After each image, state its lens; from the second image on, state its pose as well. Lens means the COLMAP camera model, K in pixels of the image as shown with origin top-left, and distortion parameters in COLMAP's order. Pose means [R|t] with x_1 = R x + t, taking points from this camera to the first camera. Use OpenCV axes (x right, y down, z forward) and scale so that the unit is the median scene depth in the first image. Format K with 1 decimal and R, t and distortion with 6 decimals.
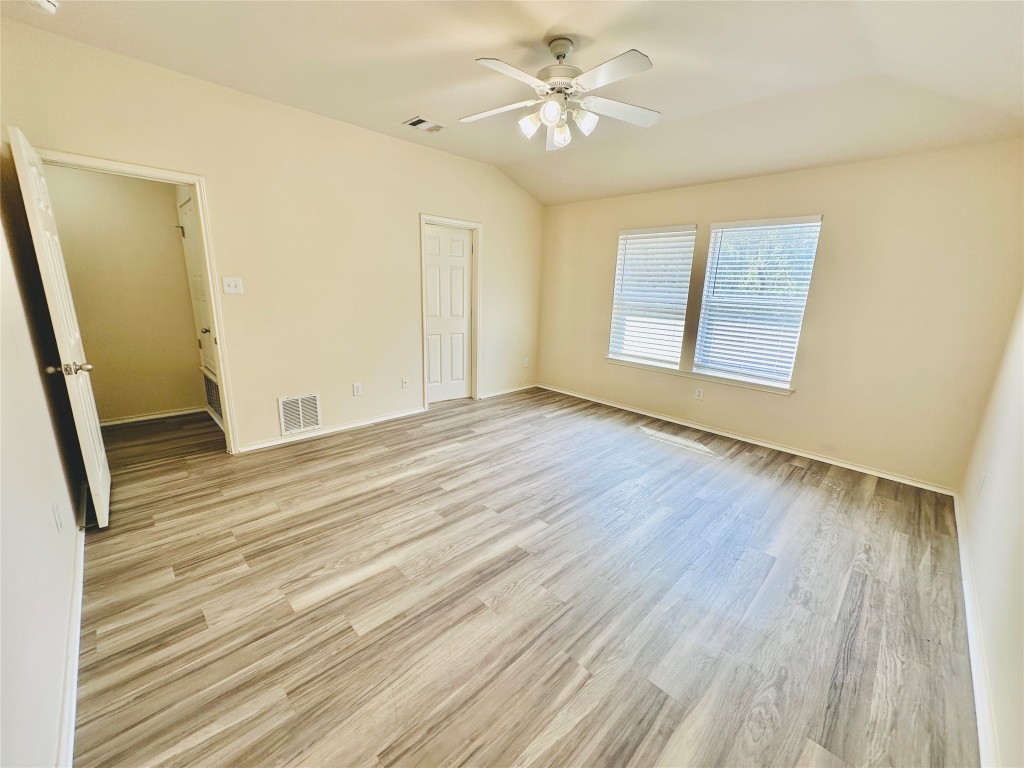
lens RADIAL K [[407.7, 0, 508.5], [0, 407.7, 381.4], [0, 0, 1]] dist [-0.004240, 0.001569]
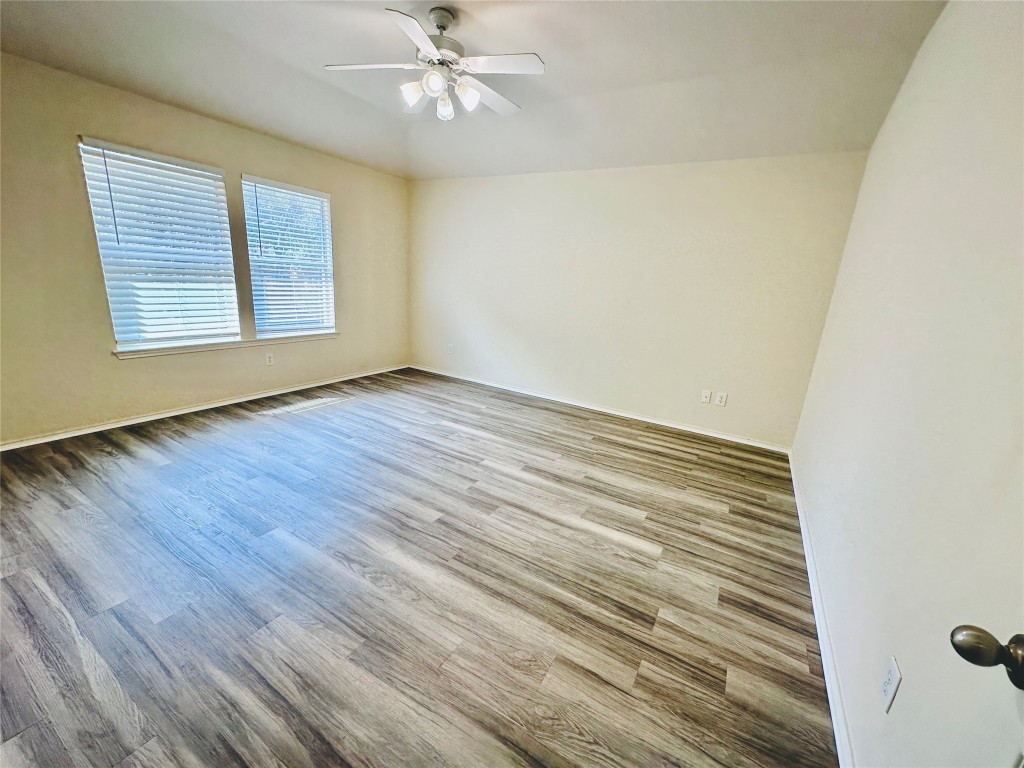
lens RADIAL K [[407.7, 0, 509.3], [0, 407.7, 385.9], [0, 0, 1]] dist [-0.004240, 0.001569]
pose [[-0.252134, -0.299930, 0.920038, -0.900385], [0.147307, 0.927779, 0.342822, -0.244904], [-0.956415, 0.221965, -0.189742, 1.012010]]
